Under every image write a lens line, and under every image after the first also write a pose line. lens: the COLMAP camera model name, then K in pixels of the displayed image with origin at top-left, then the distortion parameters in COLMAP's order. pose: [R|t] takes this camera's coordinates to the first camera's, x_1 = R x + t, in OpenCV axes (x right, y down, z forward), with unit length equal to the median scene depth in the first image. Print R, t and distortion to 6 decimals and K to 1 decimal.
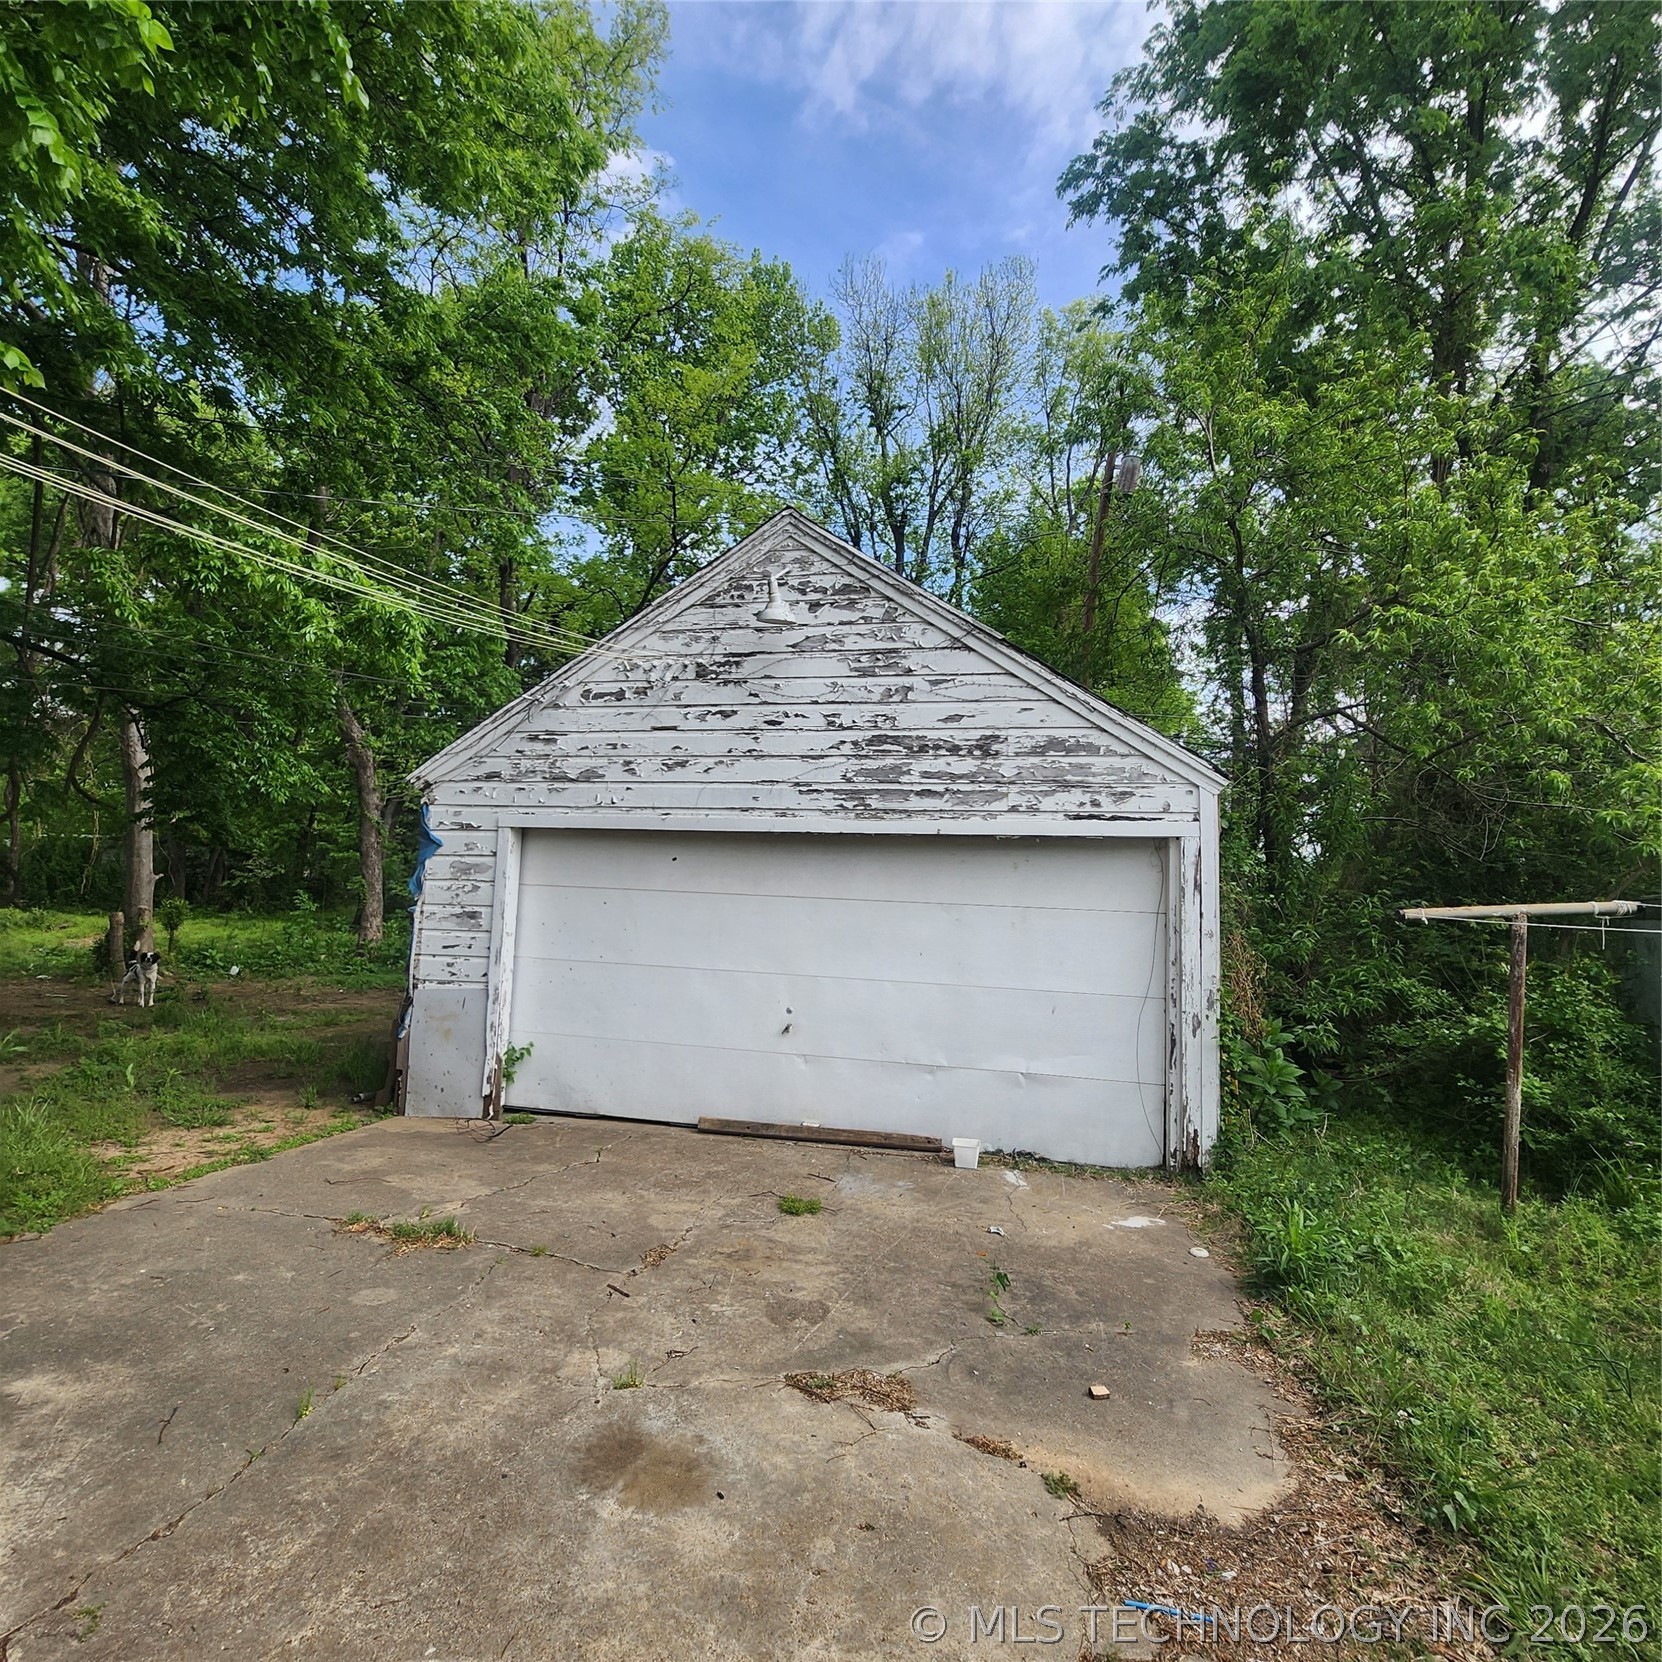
lens RADIAL K [[909.3, 0, 826.7], [0, 909.3, 827.6], [0, 0, 1]] dist [-0.002113, 0.001765]
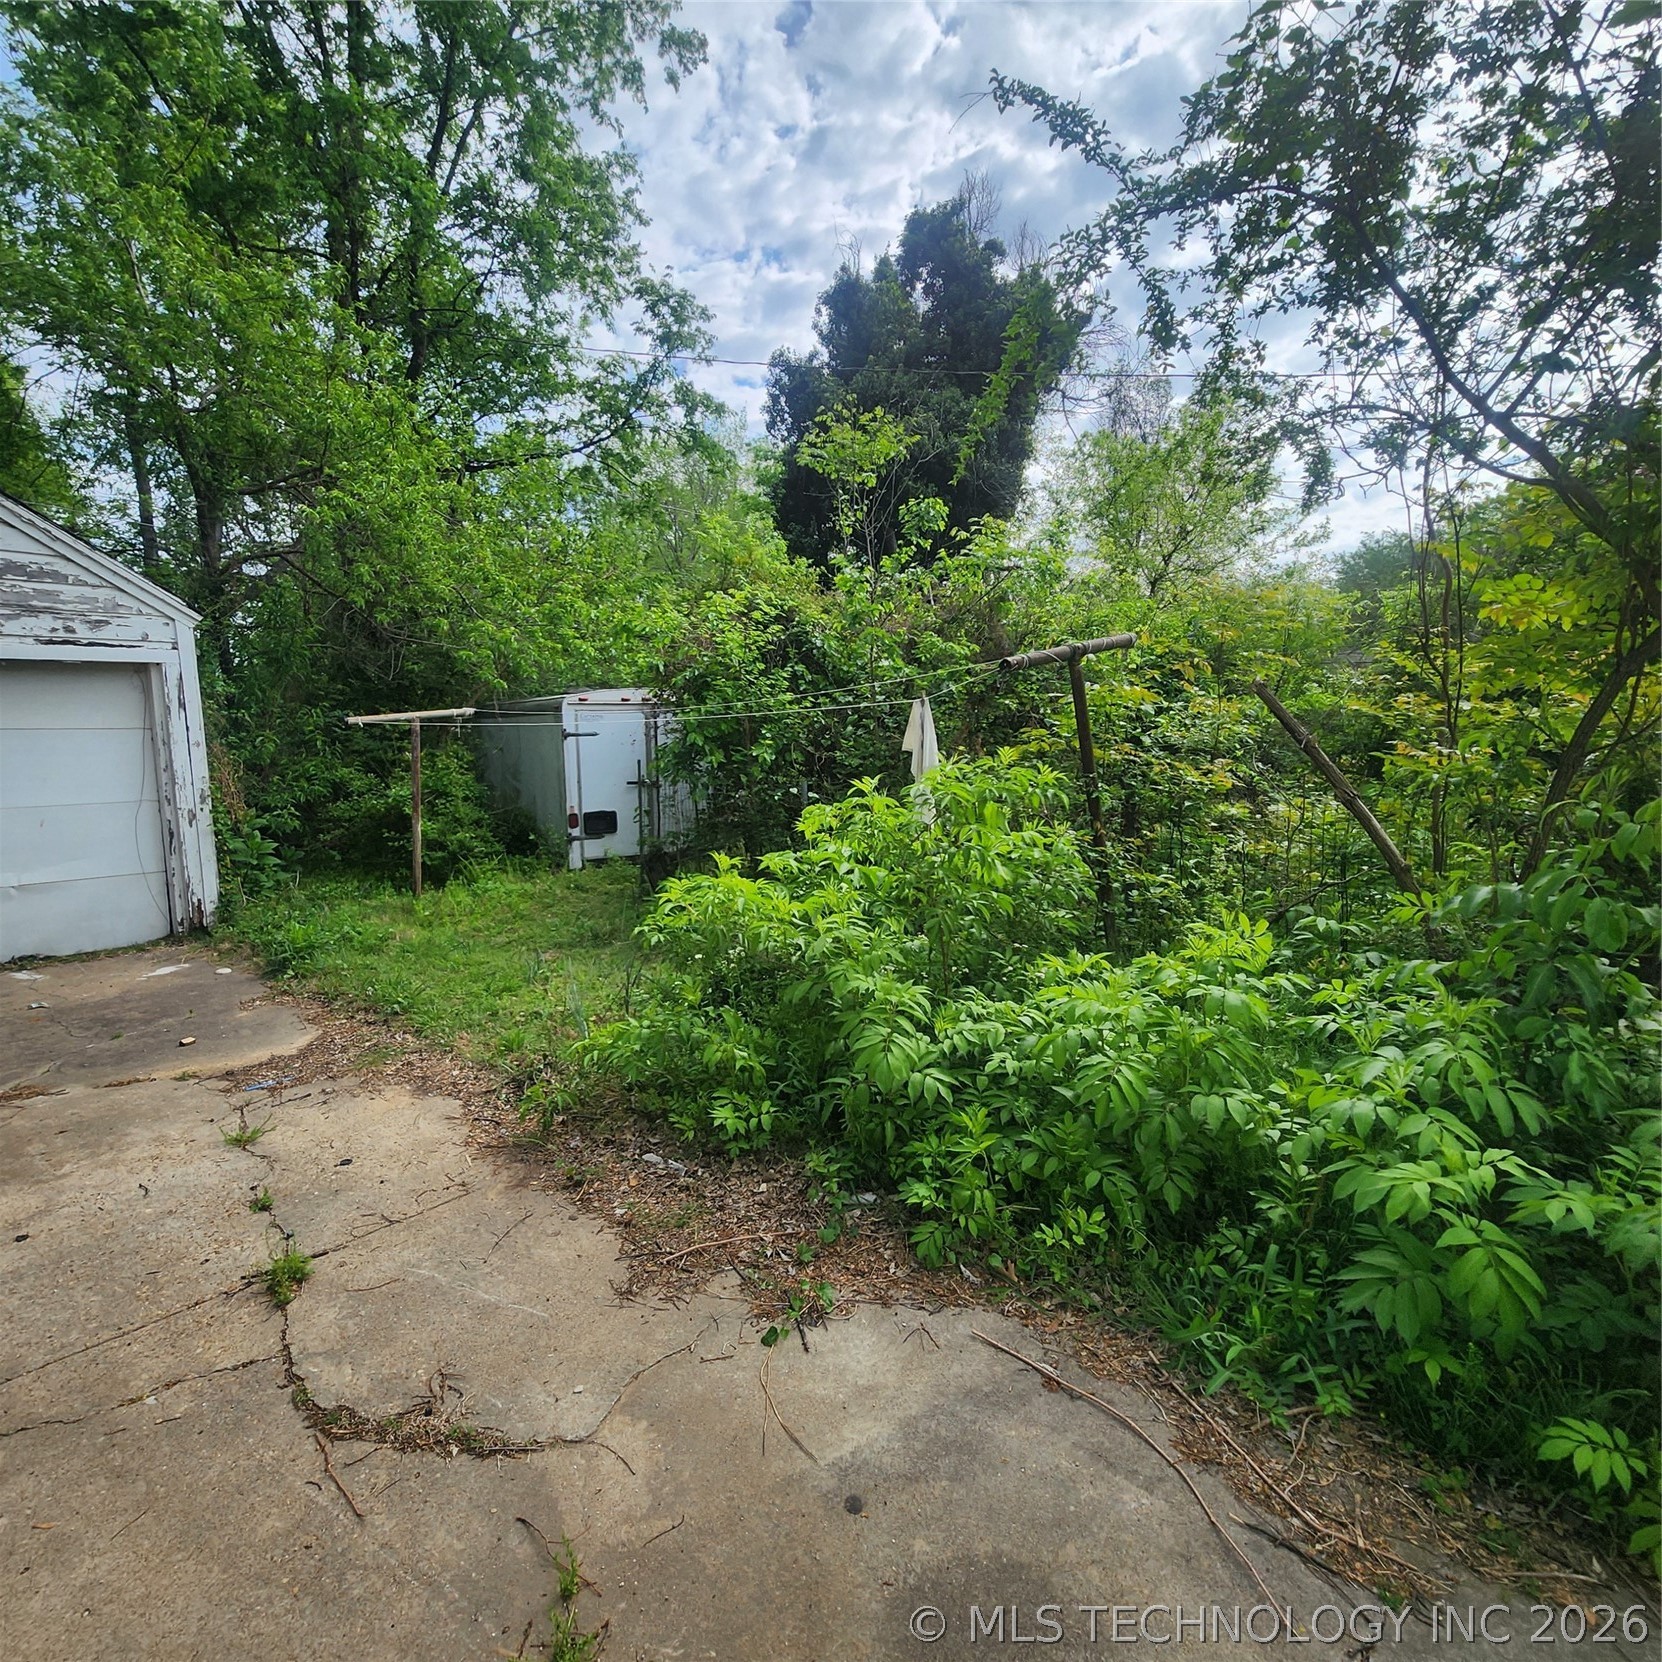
lens RADIAL K [[909.3, 0, 825.5], [0, 909.3, 830.3], [0, 0, 1]] dist [-0.002113, 0.001765]
pose [[0.482150, -0.144617, 0.864070, -0.301785], [-0.041202, 0.981447, 0.187253, -0.040217], [-0.875119, -0.125886, 0.467247, -0.407102]]
